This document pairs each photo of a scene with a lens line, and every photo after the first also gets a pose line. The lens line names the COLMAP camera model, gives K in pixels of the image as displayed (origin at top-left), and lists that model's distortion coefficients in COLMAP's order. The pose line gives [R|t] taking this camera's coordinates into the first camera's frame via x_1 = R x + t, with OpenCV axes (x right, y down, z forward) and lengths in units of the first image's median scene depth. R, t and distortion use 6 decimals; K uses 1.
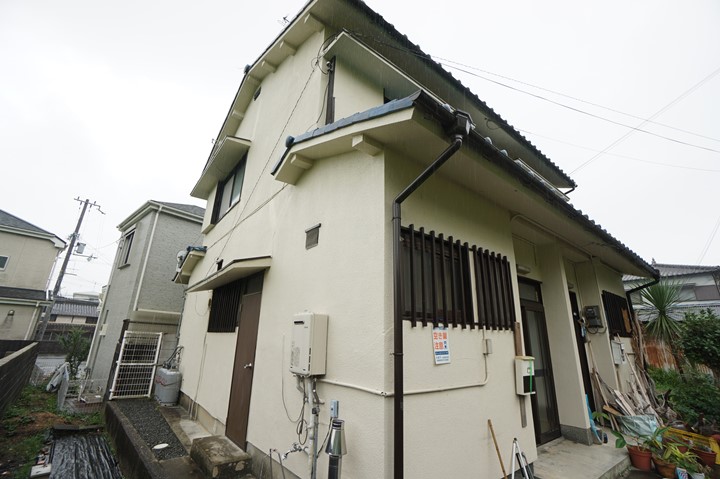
lens RADIAL K [[314.4, 0, 357.1], [0, 314.4, 240.1], [0, 0, 1]] dist [-0.039225, 0.000239]
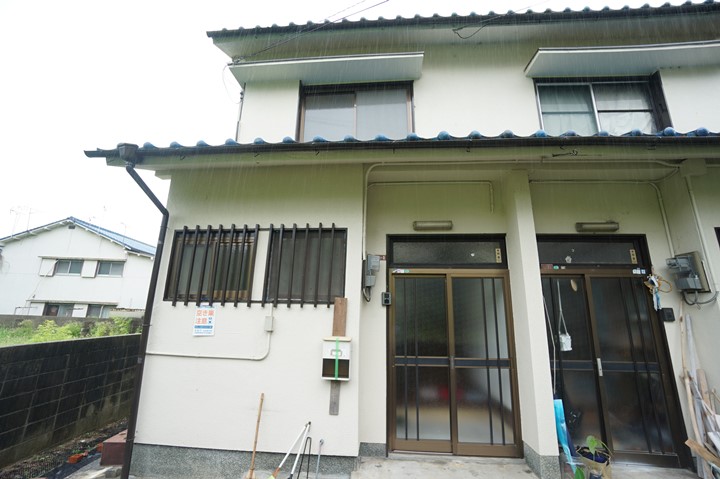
lens RADIAL K [[314.4, 0, 357.1], [0, 314.4, 240.1], [0, 0, 1]] dist [-0.039225, 0.000239]
pose [[0.716494, -0.180163, -0.673927, 1.510431], [0.211426, 0.976719, -0.036329, 0.197552], [0.664783, -0.116456, 0.737904, 0.534536]]
